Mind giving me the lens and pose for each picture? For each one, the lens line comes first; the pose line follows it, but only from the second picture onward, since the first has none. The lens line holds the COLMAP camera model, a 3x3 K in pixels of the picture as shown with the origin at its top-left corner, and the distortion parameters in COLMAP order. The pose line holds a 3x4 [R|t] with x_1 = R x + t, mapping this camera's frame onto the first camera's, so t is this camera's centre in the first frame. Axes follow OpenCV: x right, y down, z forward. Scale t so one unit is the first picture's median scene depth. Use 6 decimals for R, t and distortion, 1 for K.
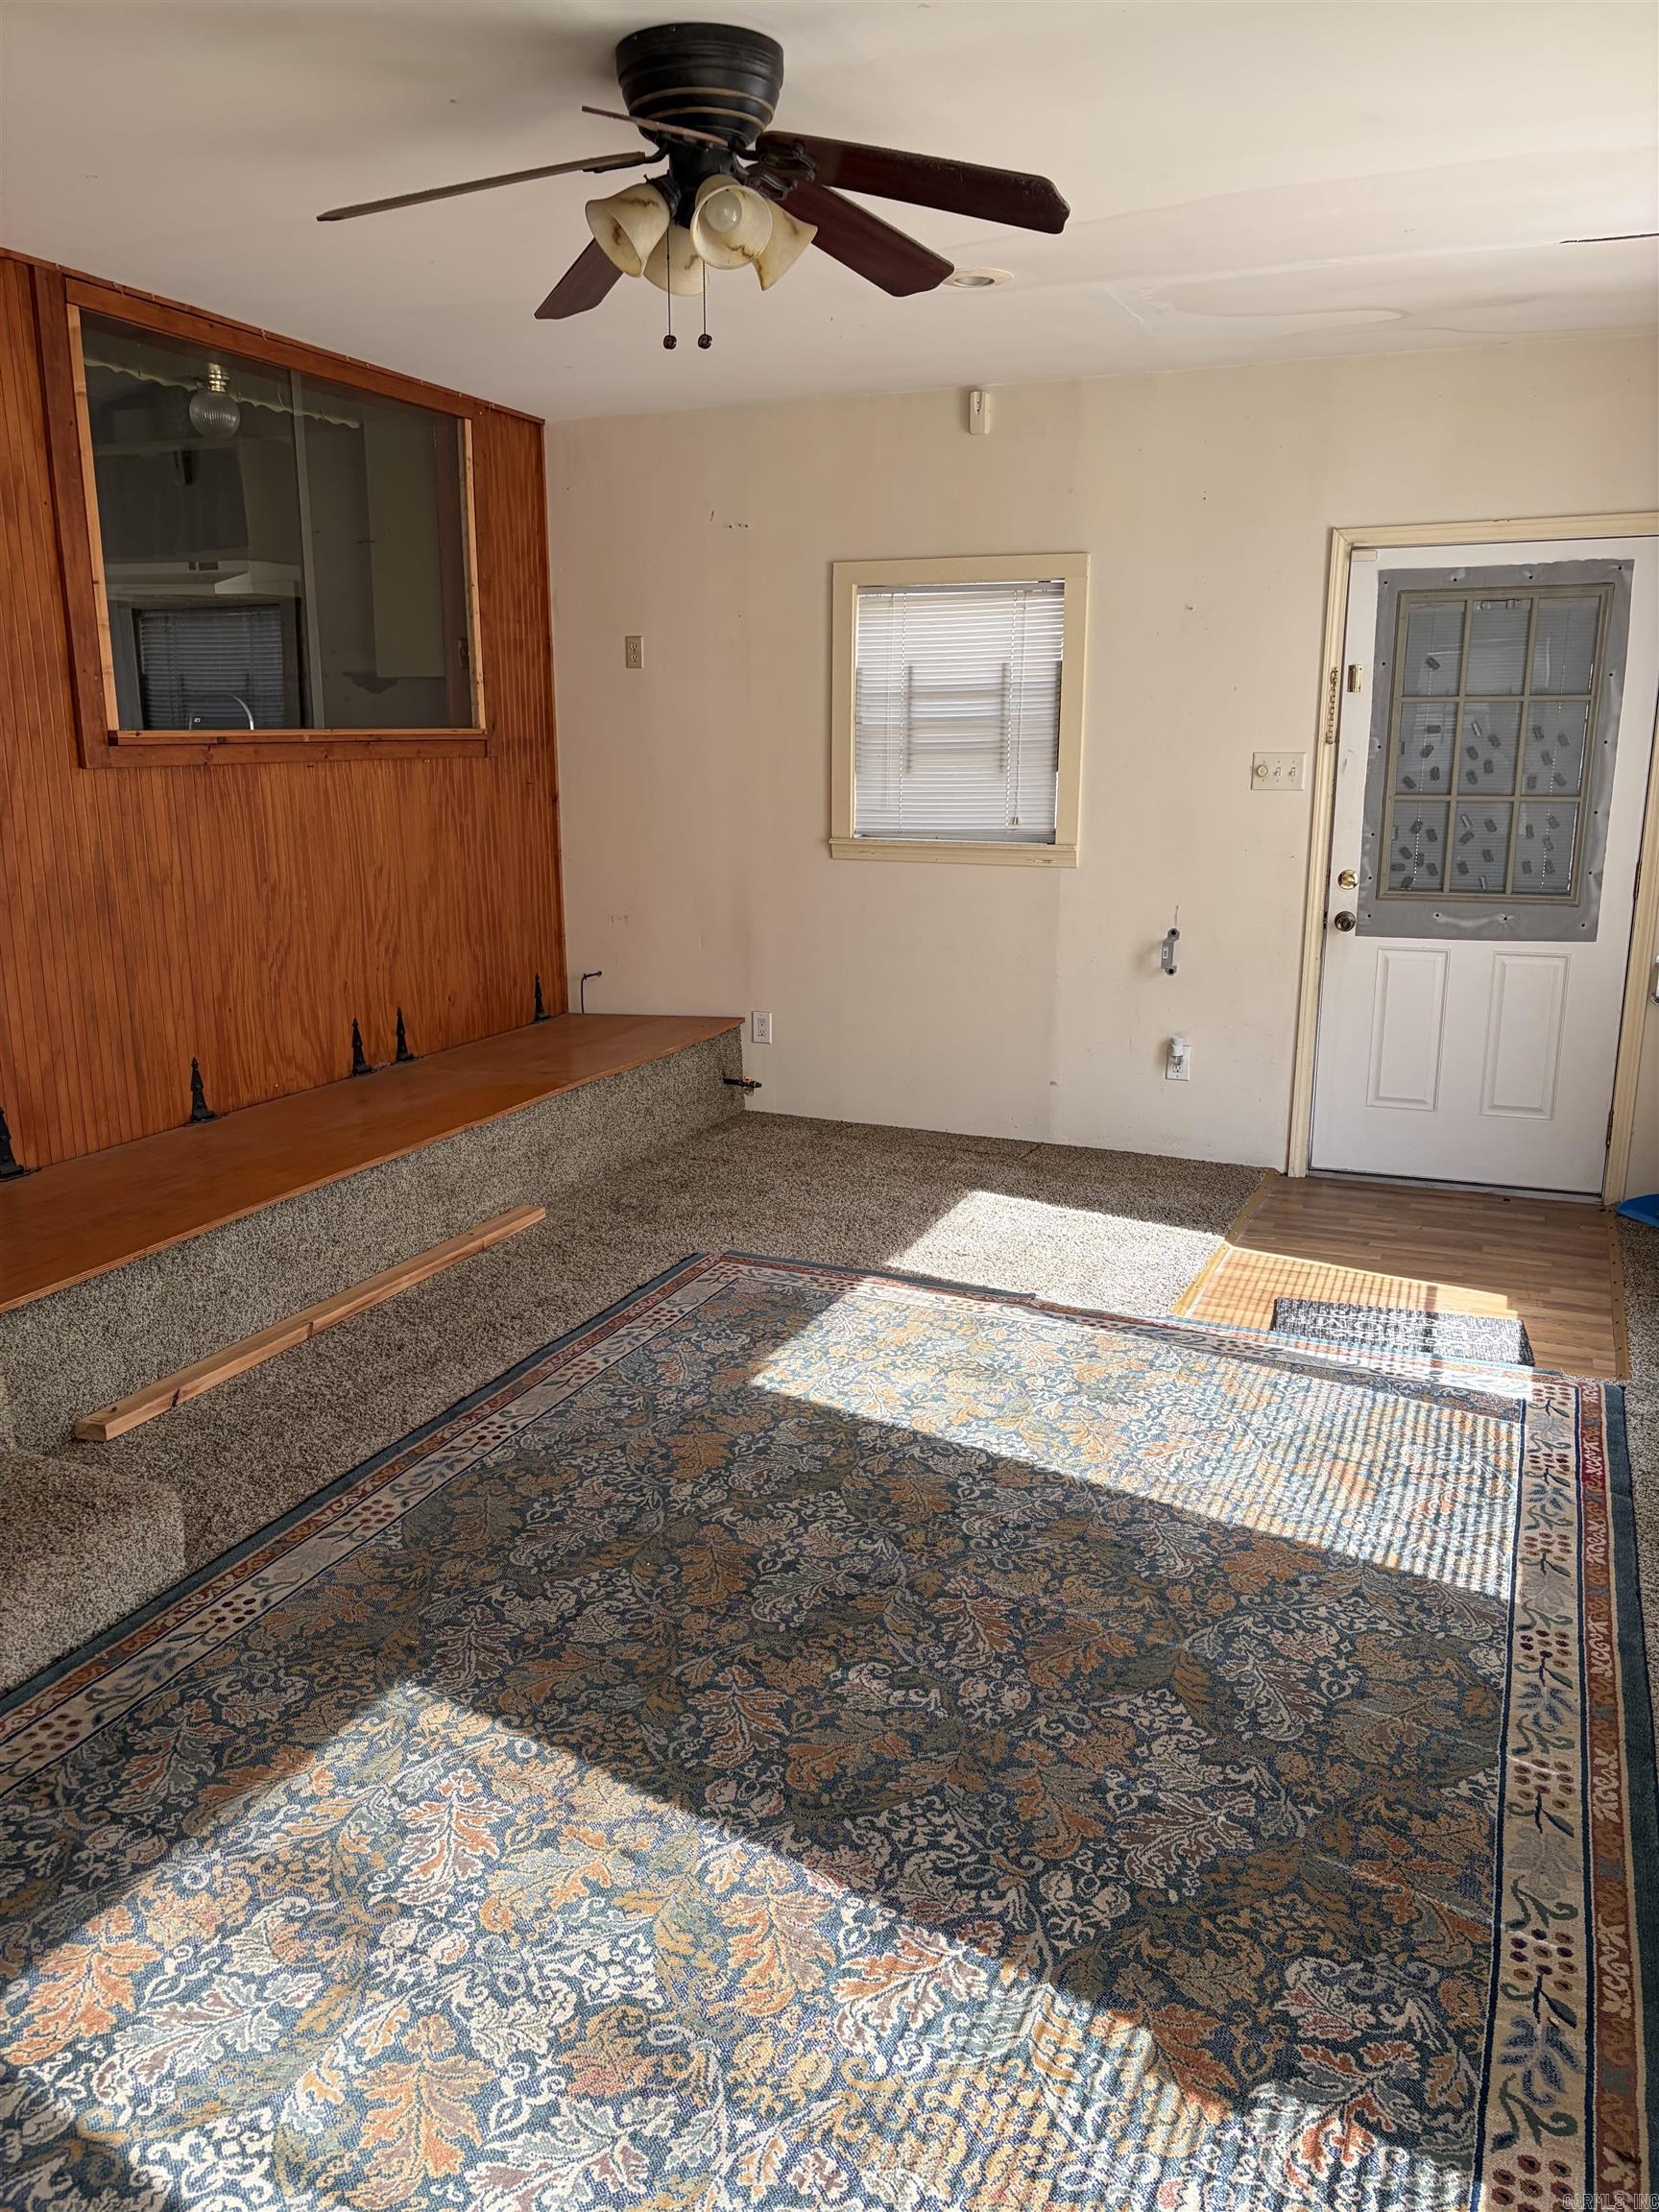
lens RADIAL K [[1670.4, 0, 835.0], [0, 1670.4, 1098.3], [0, 0, 1]] dist [0.048819, -0.064197]
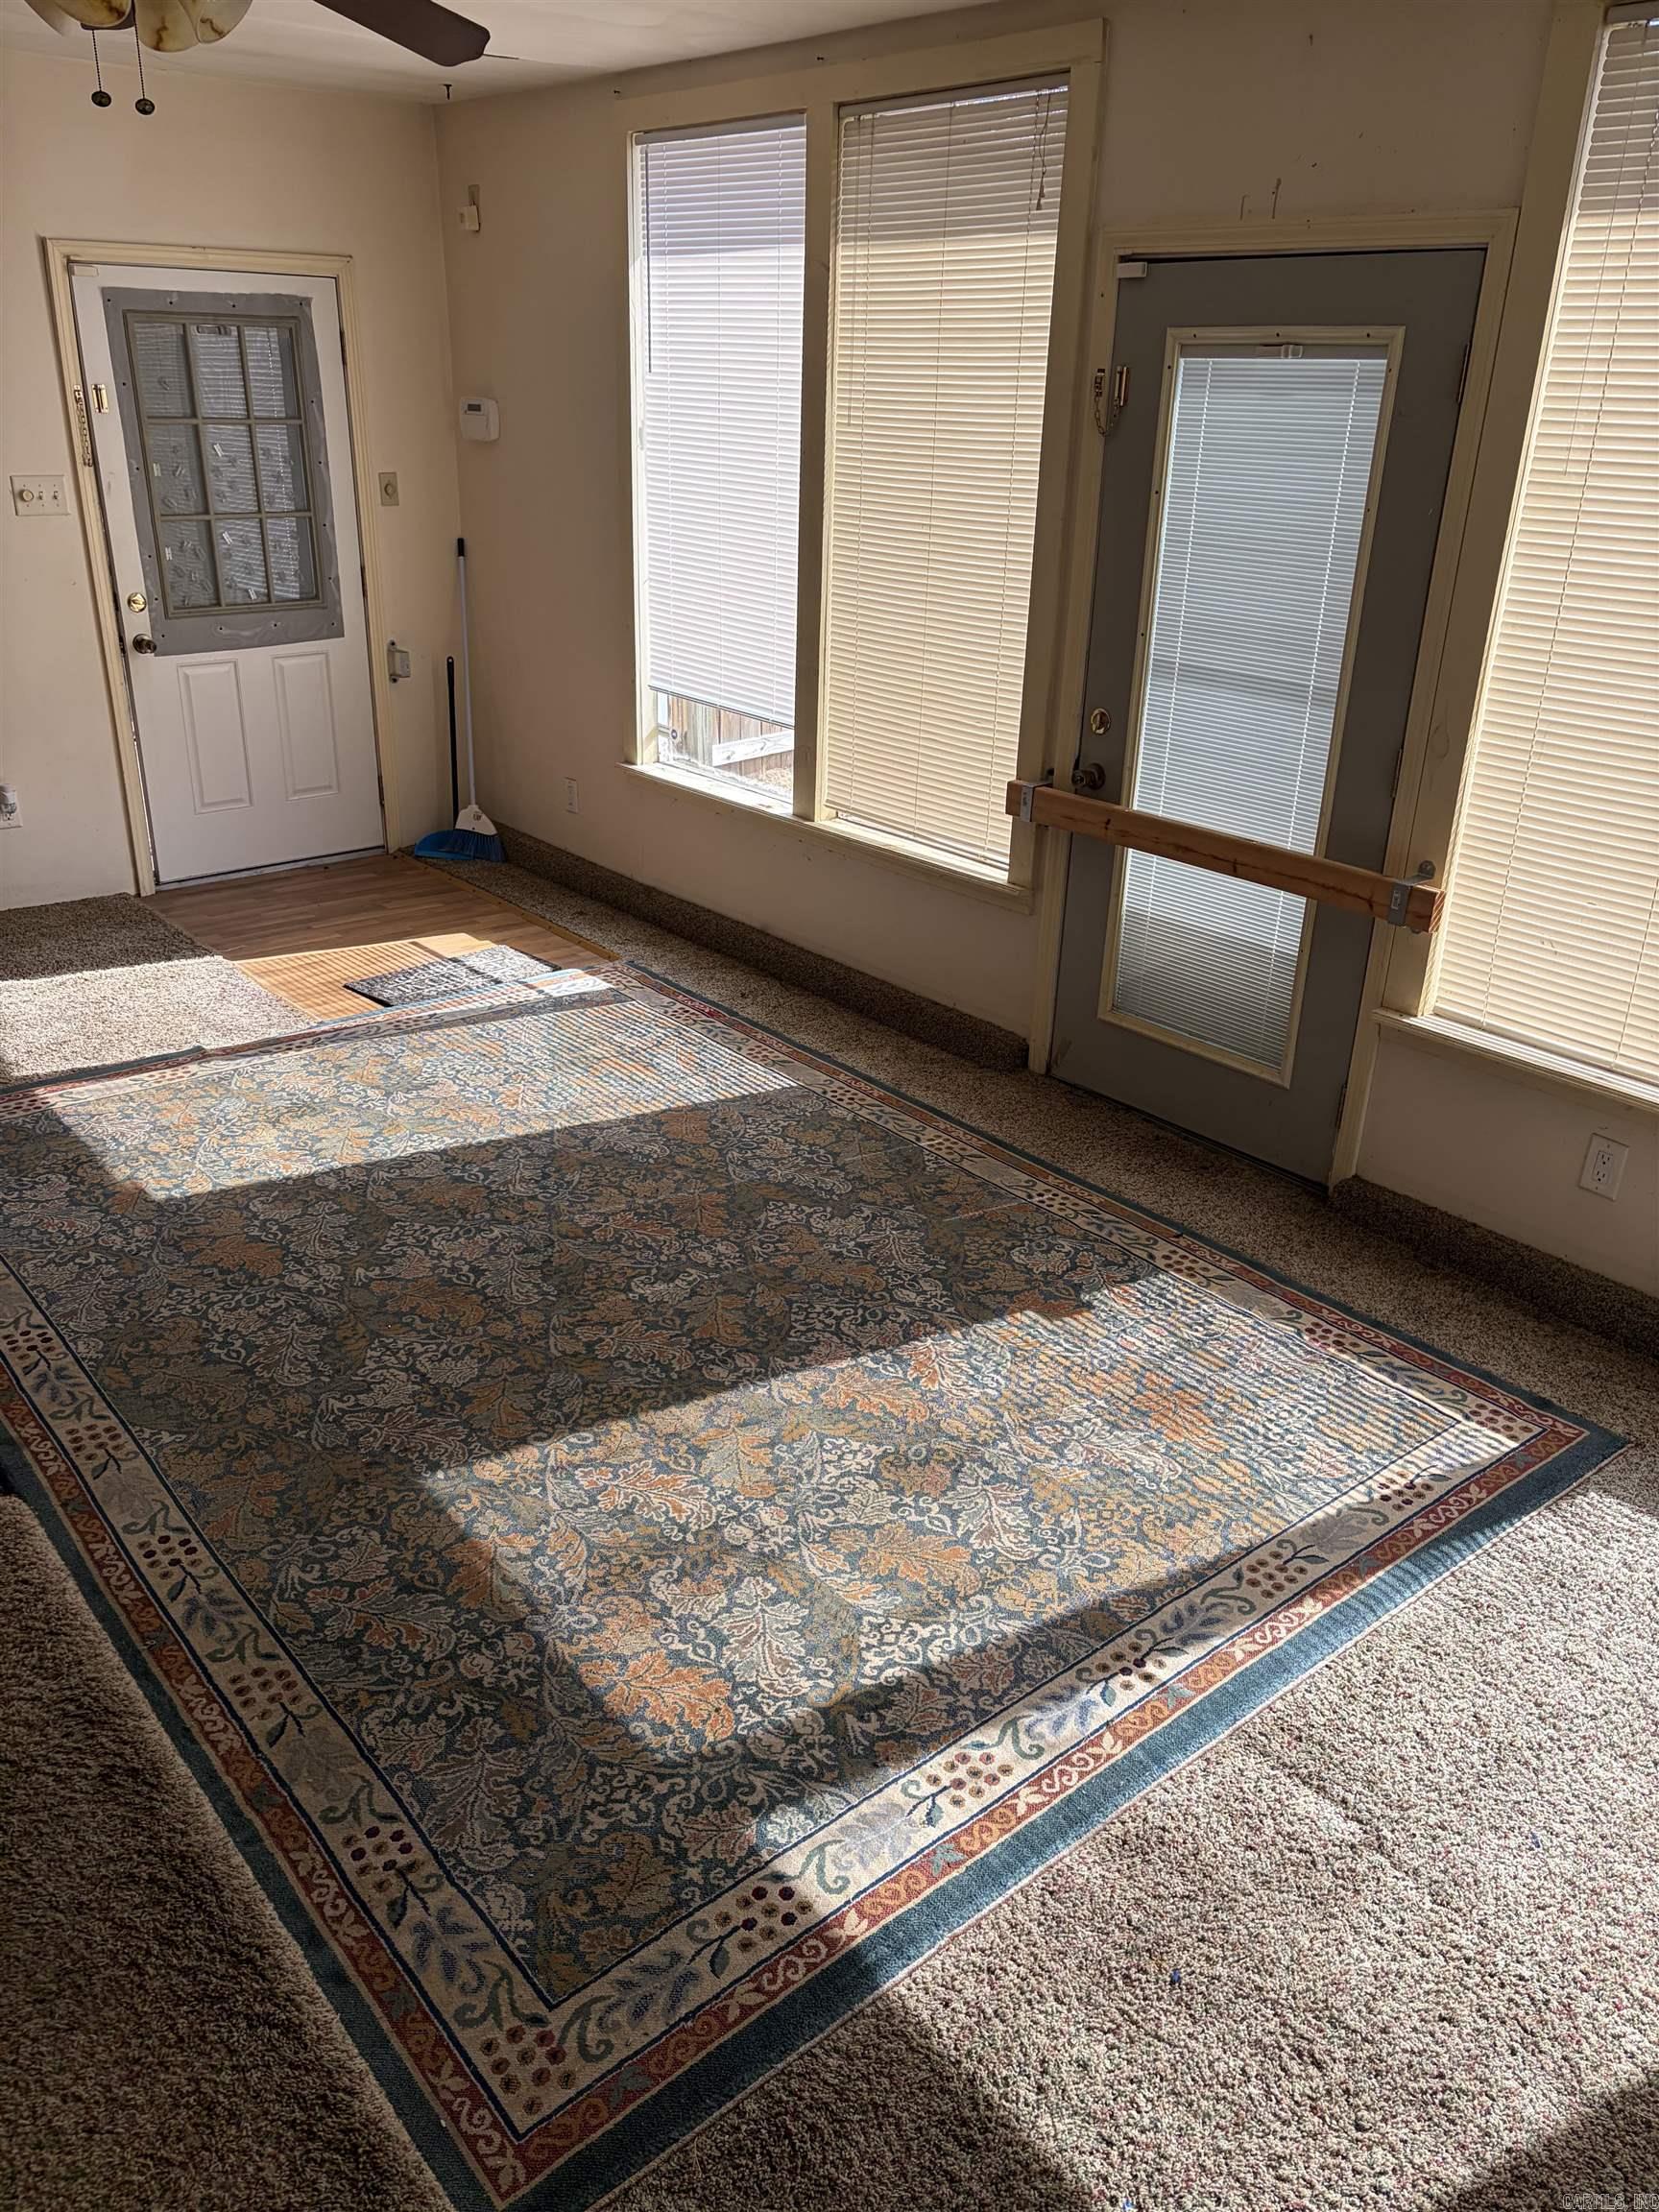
lens RADIAL K [[1670.4, 0, 835.0], [0, 1670.4, 1098.3], [0, 0, 1]] dist [0.048819, -0.064197]
pose [[0.449916, -0.344154, 0.824096, -0.650986], [0.169198, 0.938902, 0.299725, -0.112389], [-0.876897, 0.004584, 0.480657, 0.165290]]
